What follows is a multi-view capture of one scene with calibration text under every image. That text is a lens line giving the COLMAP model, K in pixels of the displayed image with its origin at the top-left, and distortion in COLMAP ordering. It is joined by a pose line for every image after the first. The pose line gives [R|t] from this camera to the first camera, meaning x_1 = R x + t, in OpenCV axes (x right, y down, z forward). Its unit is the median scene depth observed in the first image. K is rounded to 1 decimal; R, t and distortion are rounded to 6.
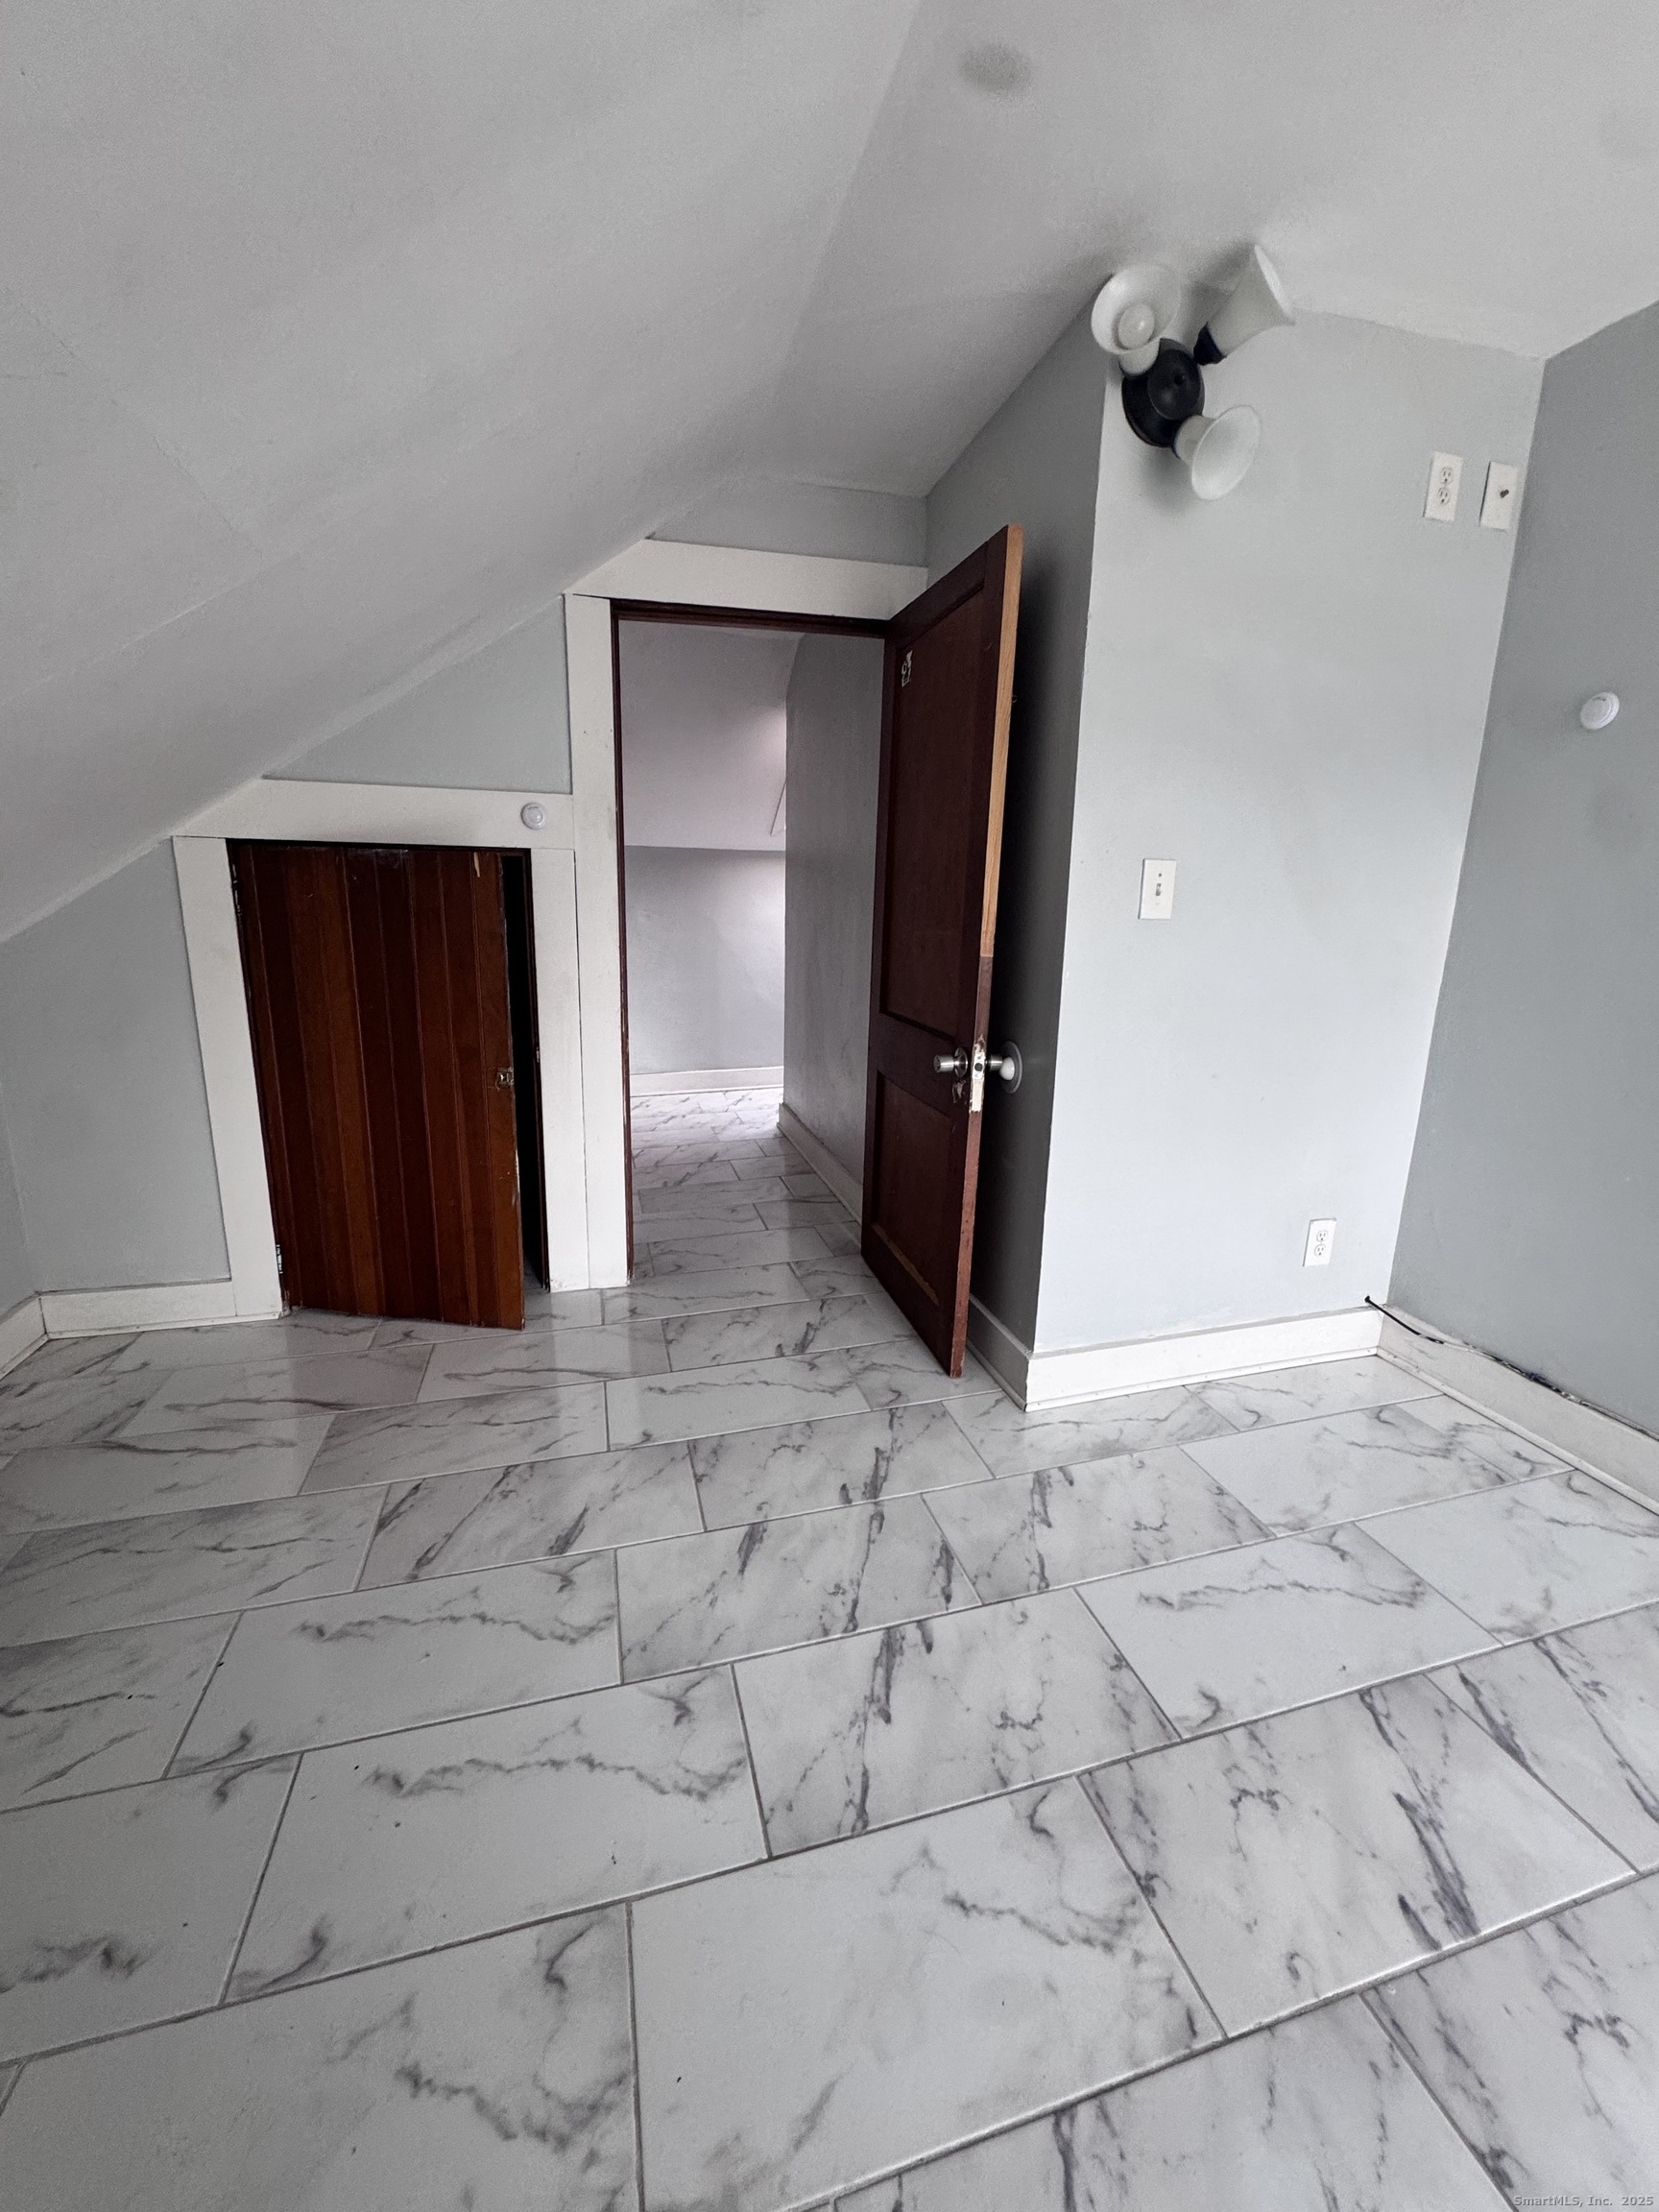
lens RADIAL K [[881.8, 0, 832.7], [0, 881.8, 1098.1], [0, 0, 1]] dist [-0.003472, 0.000986]
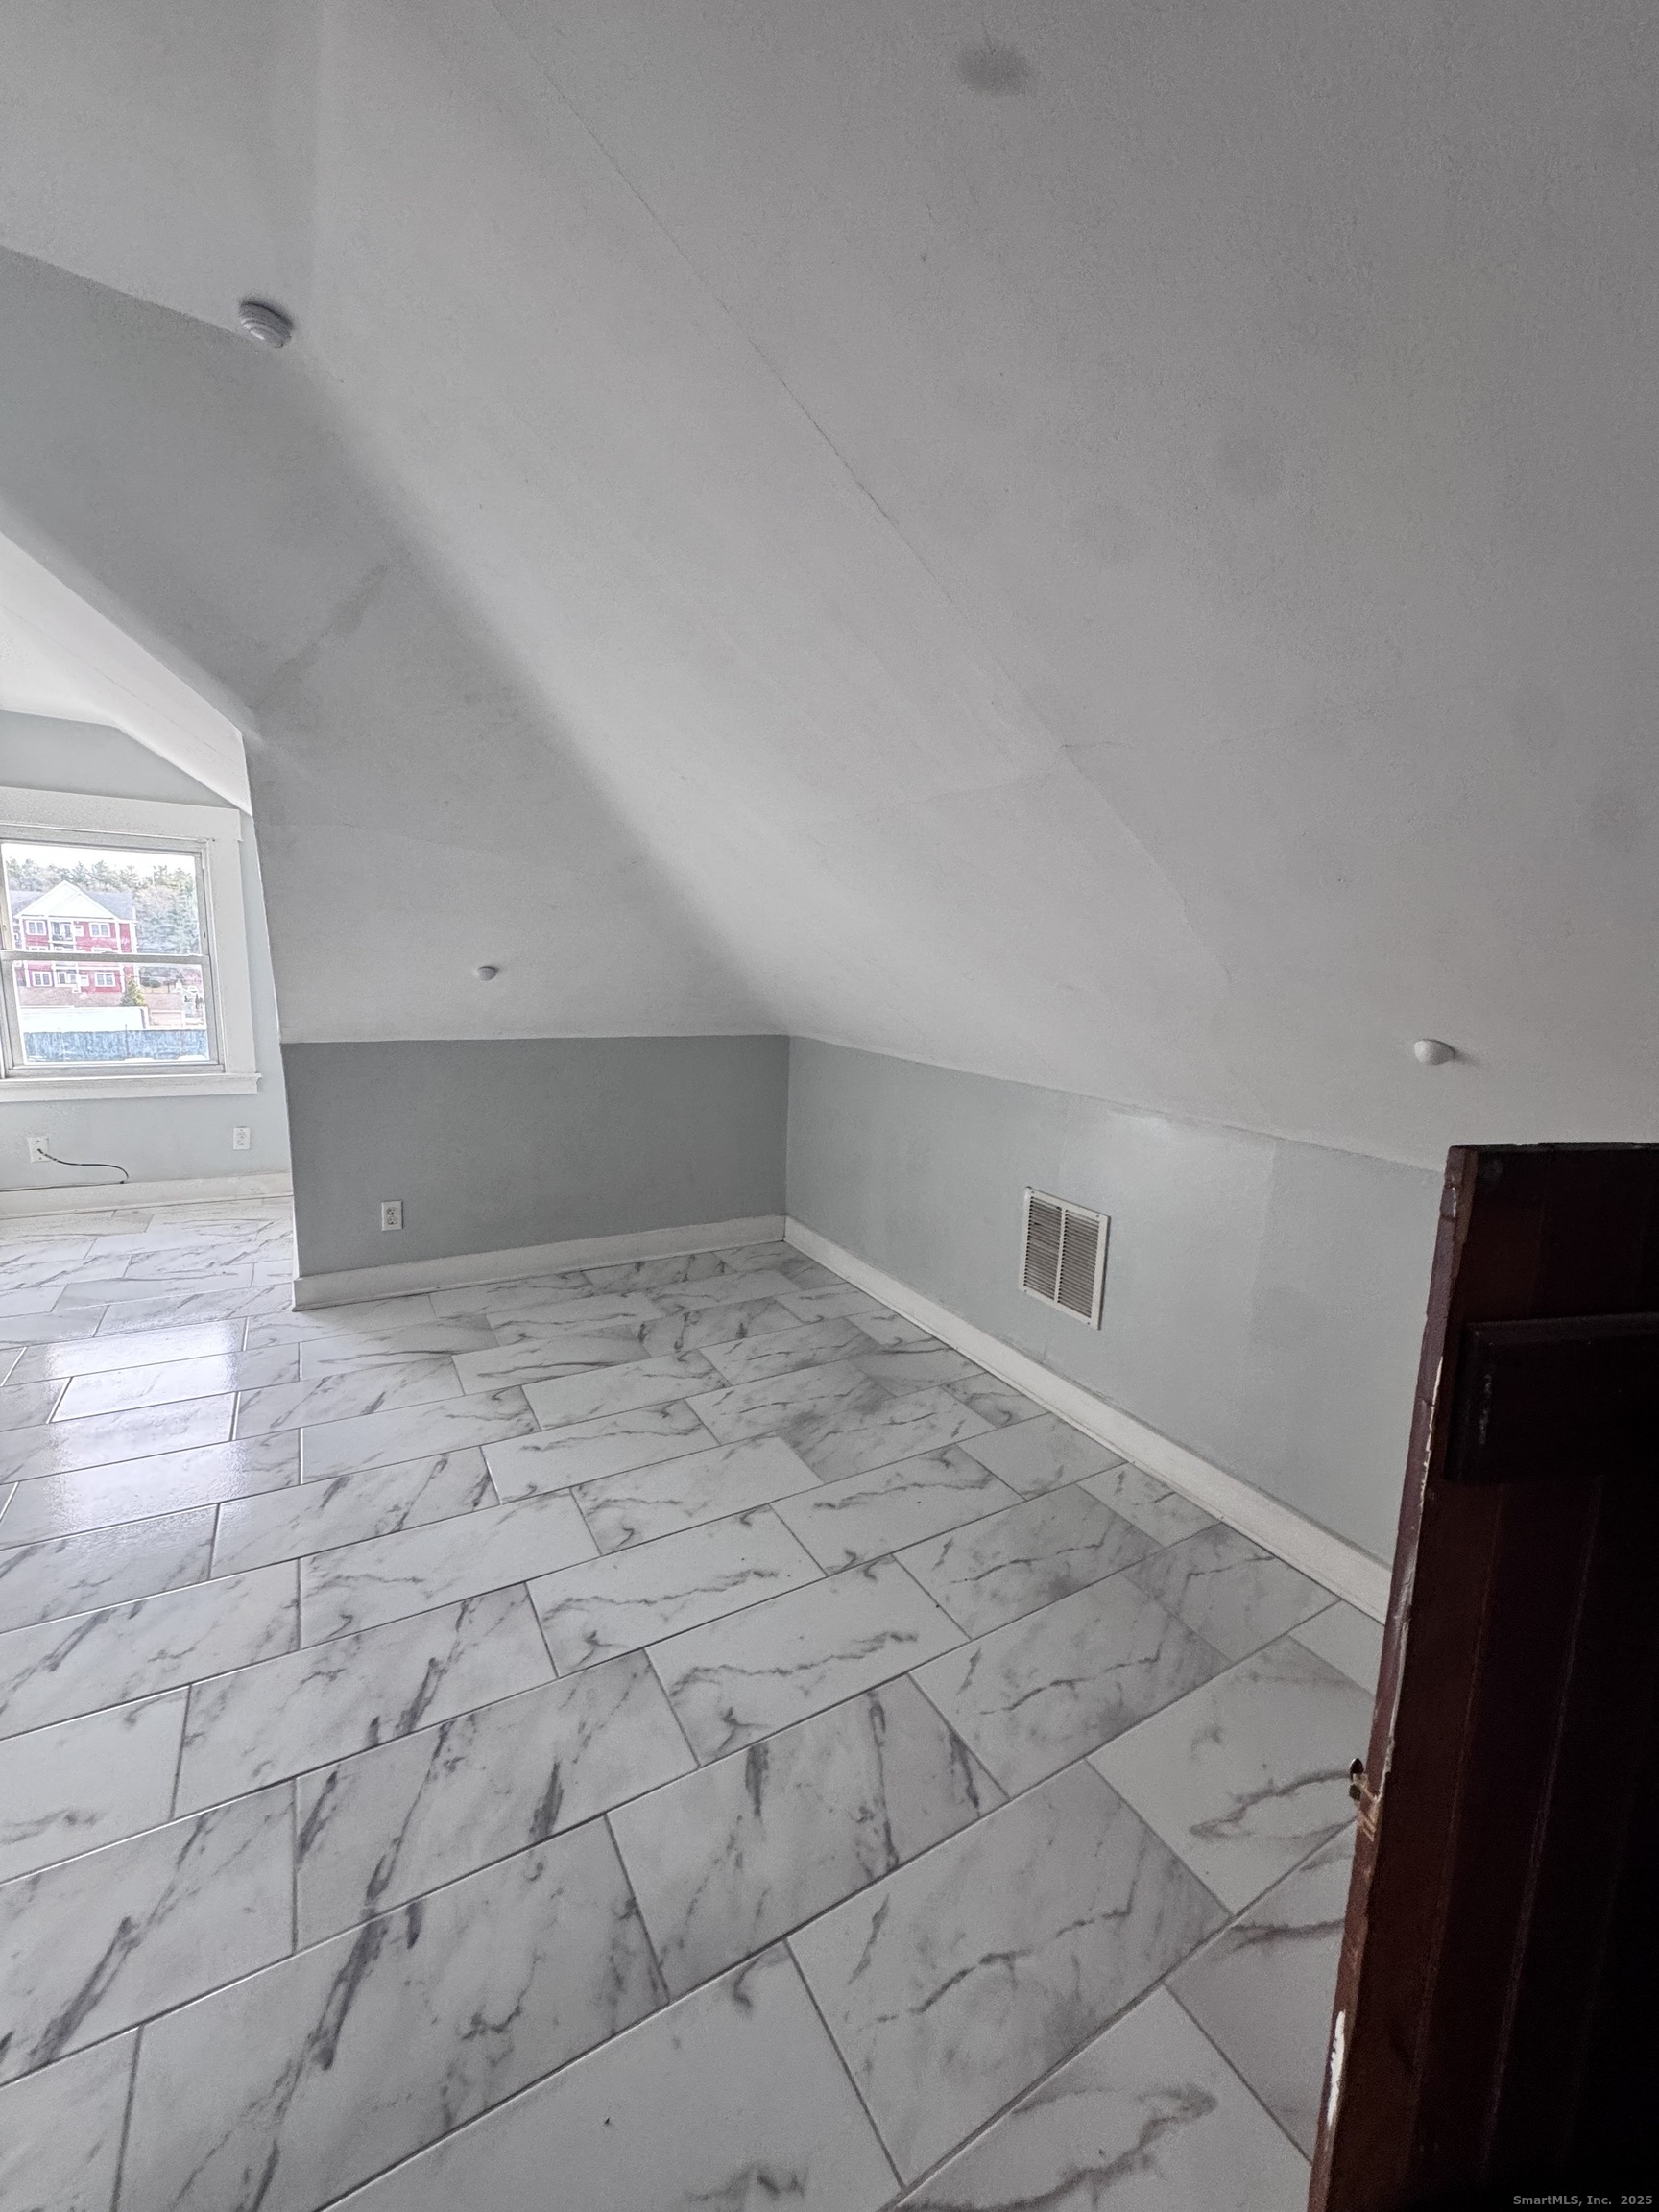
lens RADIAL K [[881.8, 0, 828.7], [0, 881.8, 1102.9], [0, 0, 1]] dist [-0.003472, 0.000986]
pose [[-0.965119, -0.009739, -0.261629, -0.145289], [-0.107567, 0.925818, 0.362340, -0.565494], [0.238692, 0.377844, -0.894573, 1.826787]]
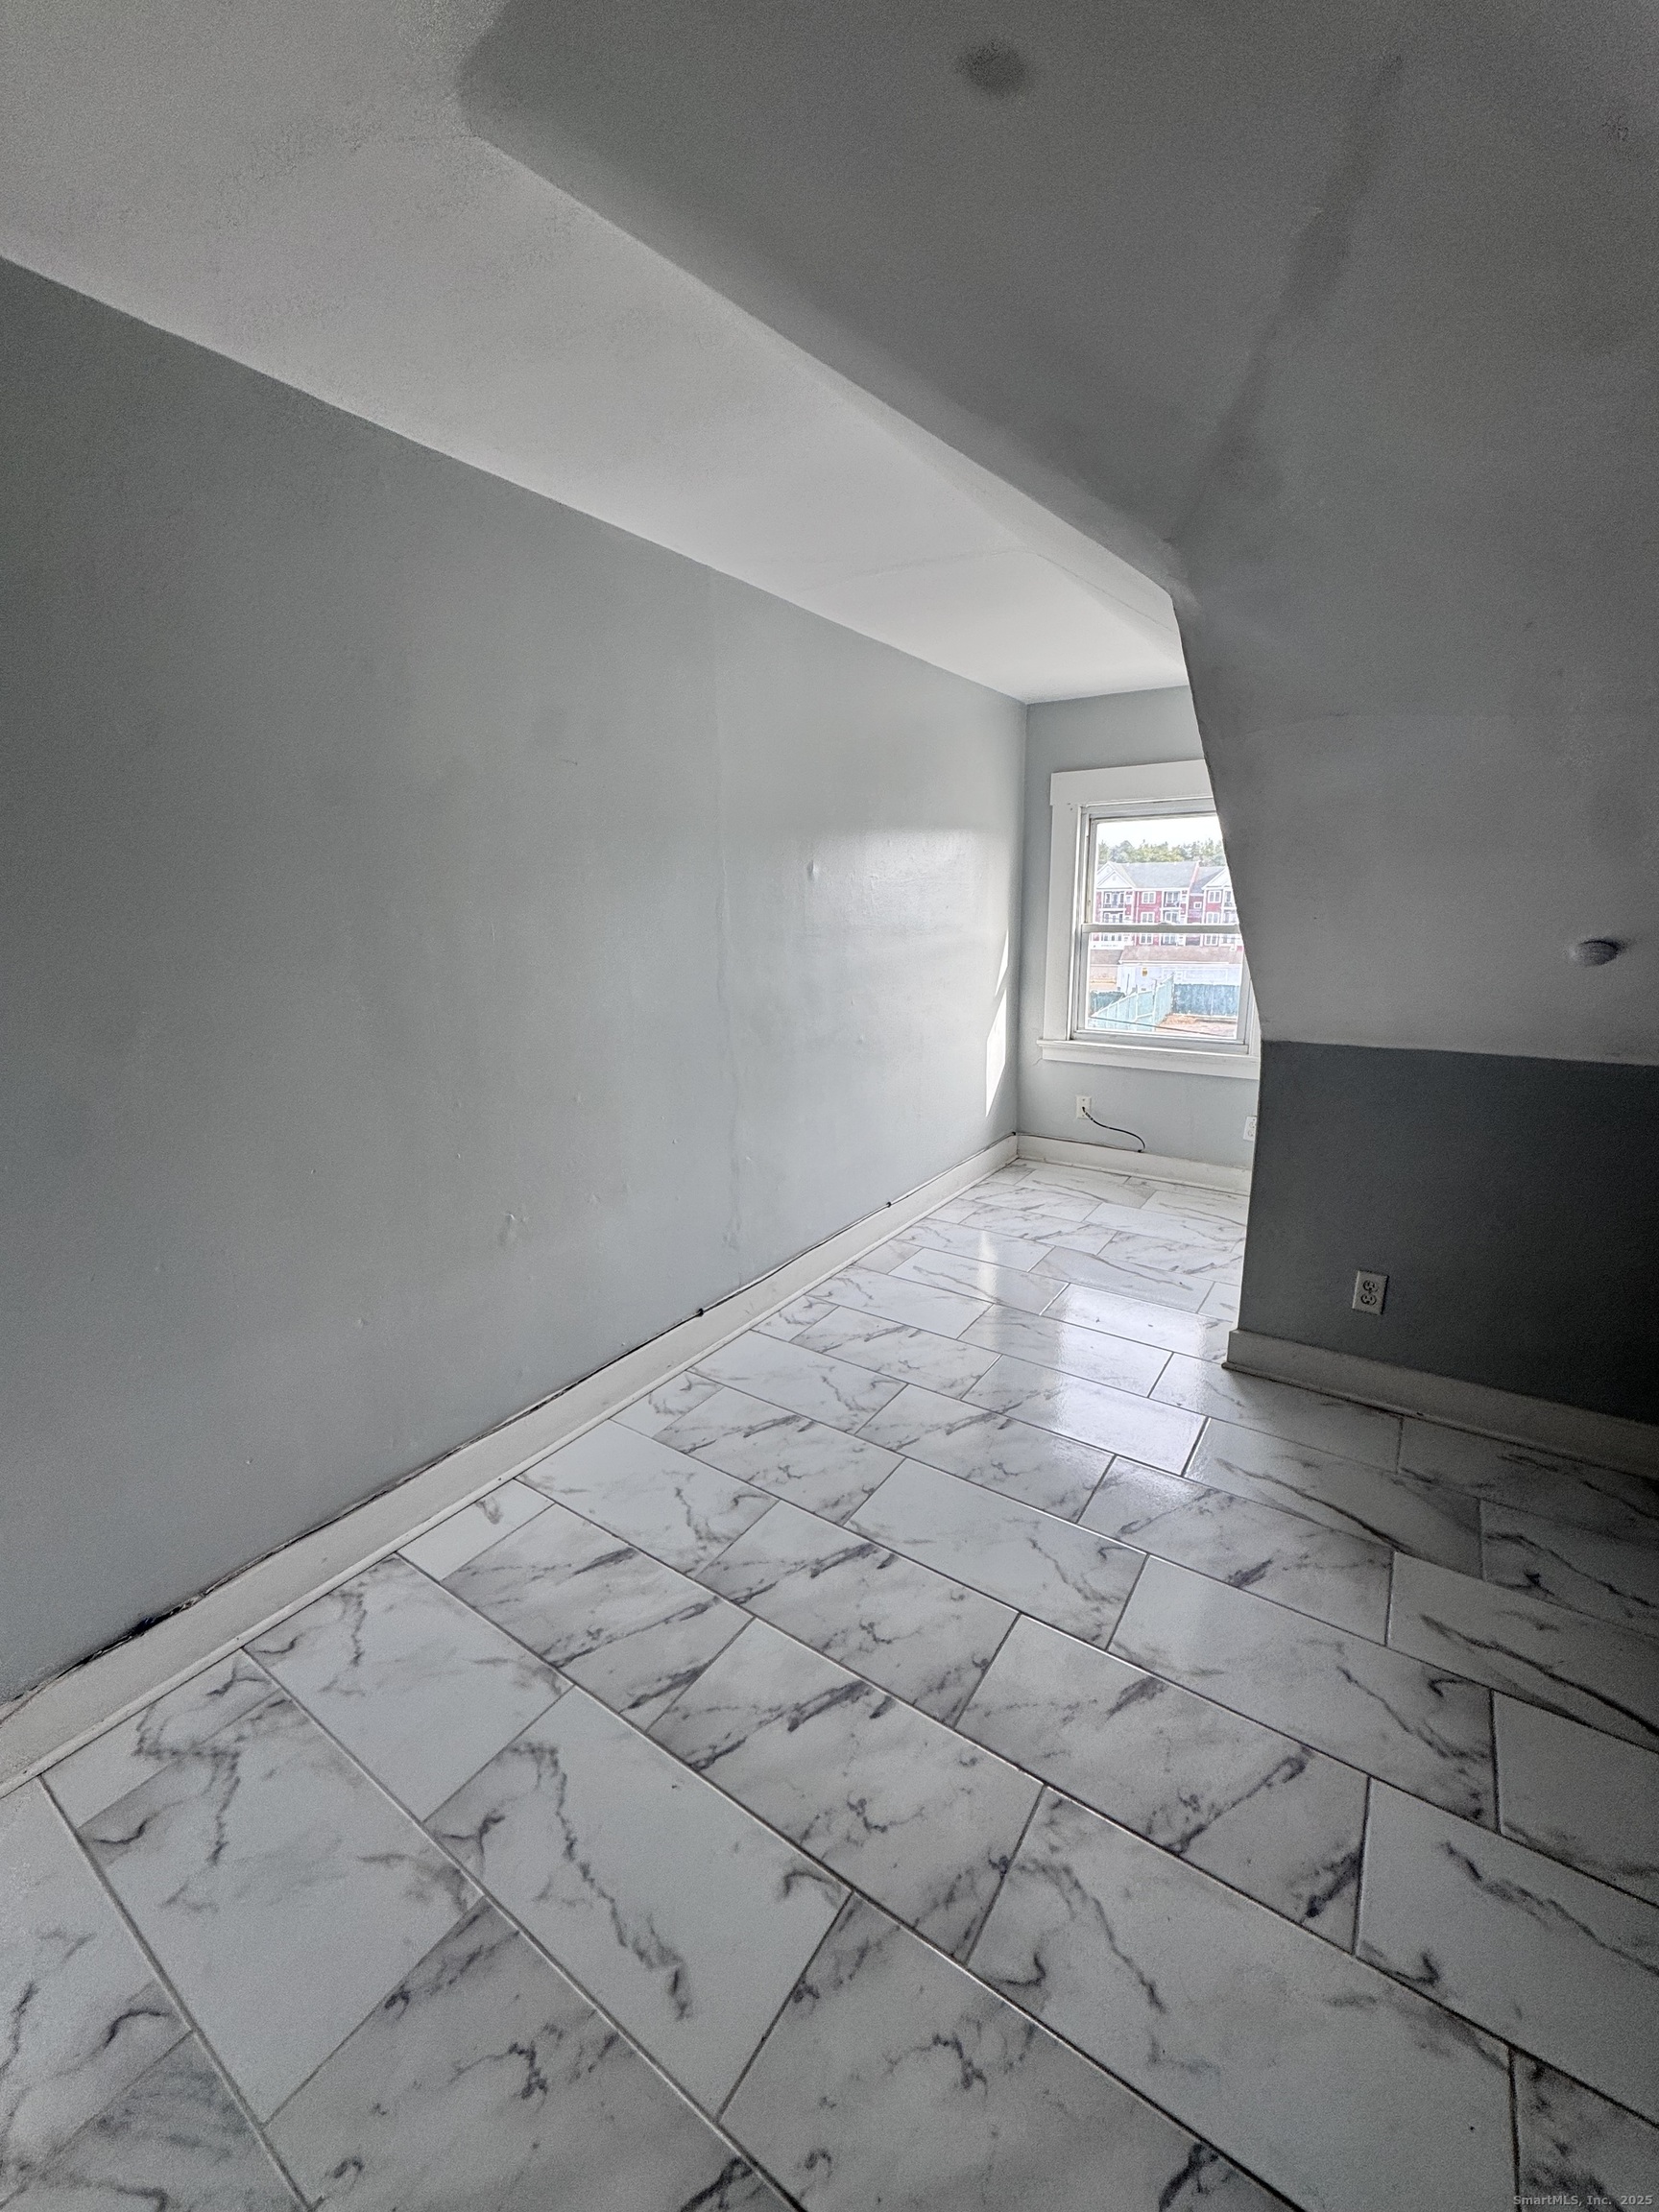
lens RADIAL K [[881.8, 0, 828.8], [0, 881.8, 1106.7], [0, 0, 1]] dist [-0.003472, 0.000986]
pose [[-0.645353, -0.180980, 0.742135, -0.152445], [0.168676, 0.913786, 0.369518, -0.418101], [-0.745028, 0.363650, -0.559188, 1.115002]]
